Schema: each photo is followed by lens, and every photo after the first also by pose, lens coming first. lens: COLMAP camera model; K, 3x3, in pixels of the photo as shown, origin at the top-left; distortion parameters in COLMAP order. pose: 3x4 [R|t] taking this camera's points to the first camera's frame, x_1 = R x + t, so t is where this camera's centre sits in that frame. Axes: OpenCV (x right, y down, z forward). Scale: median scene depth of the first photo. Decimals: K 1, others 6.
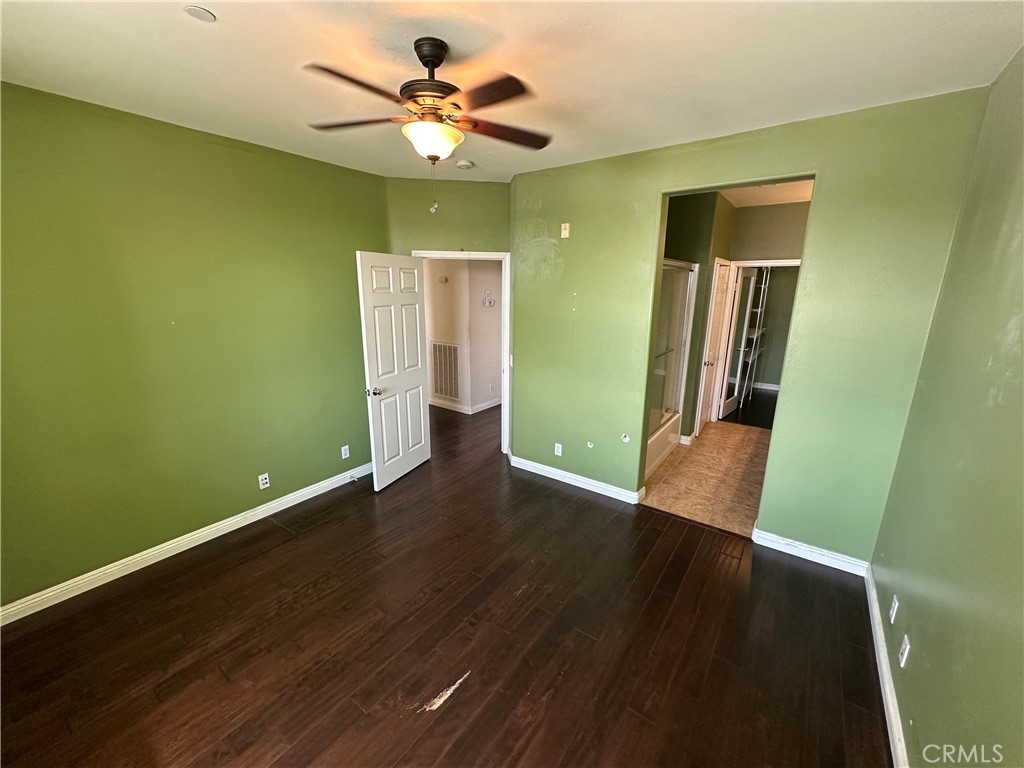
lens RADIAL K [[413.1, 0, 509.4], [0, 413.1, 385.5], [0, 0, 1]] dist [-0.000277, 0.000177]
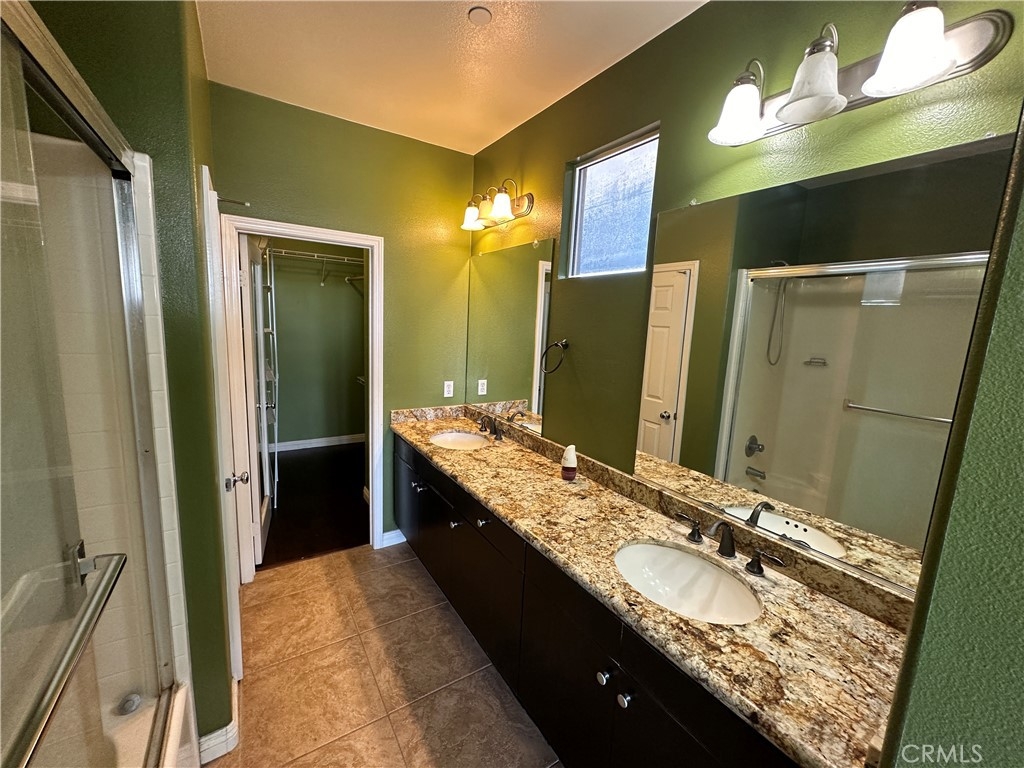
lens RADIAL K [[413.1, 0, 509.4], [0, 413.1, 385.5], [0, 0, 1]] dist [-0.000277, 0.000177]
pose [[0.363780, -0.135011, 0.921649, 0.421378], [0.178560, 0.981198, 0.073256, -0.197575], [-0.914210, 0.137921, 0.381048, 1.070922]]
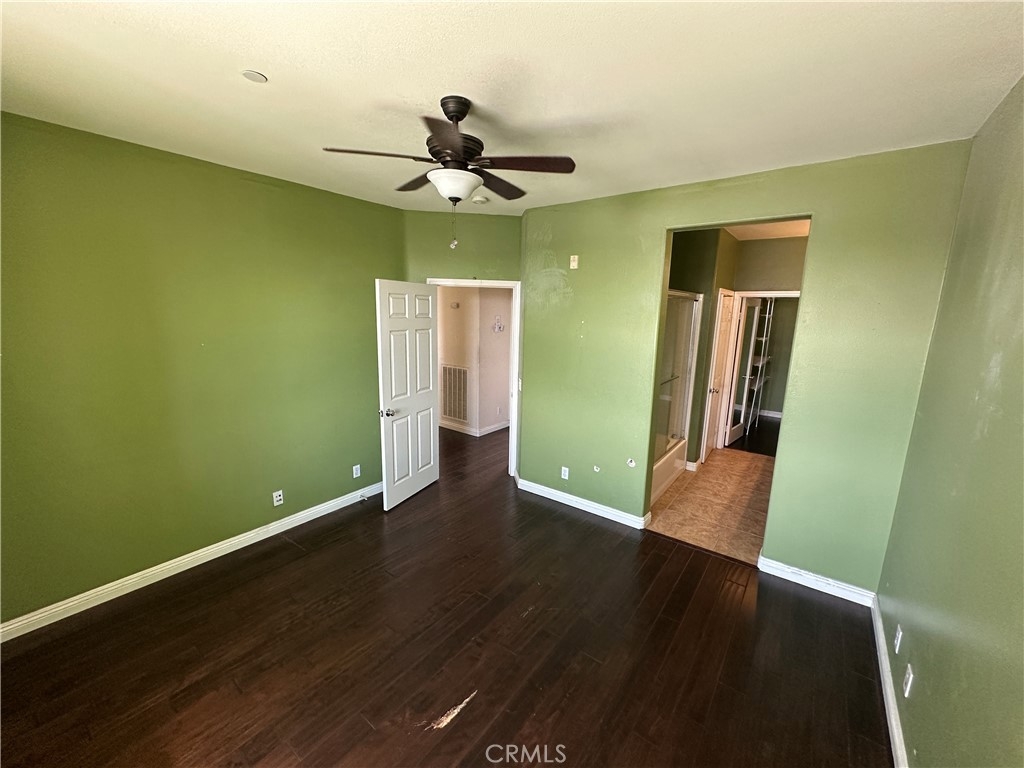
lens RADIAL K [[413.1, 0, 509.4], [0, 413.1, 385.5], [0, 0, 1]] dist [-0.000277, 0.000177]
pose [[0.999742, 0.017026, -0.015023, -0.008908], [-0.017827, 0.998335, -0.054867, -0.002200], [0.014064, 0.055121, 0.998381, -0.037106]]
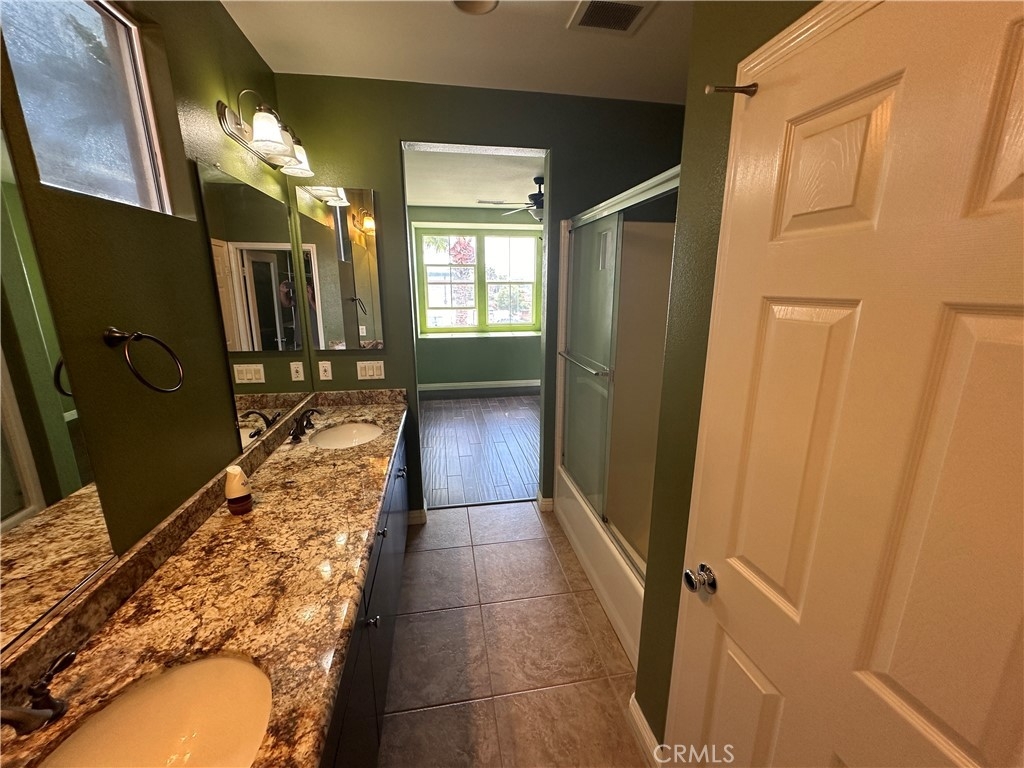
lens RADIAL K [[413.1, 0, 509.4], [0, 413.1, 385.5], [0, 0, 1]] dist [-0.000277, 0.000177]
pose [[-0.698505, 0.165954, -0.696097, 1.161790], [-0.172873, 0.904795, 0.389179, -0.358986], [0.694411, 0.392180, -0.603315, 1.720871]]
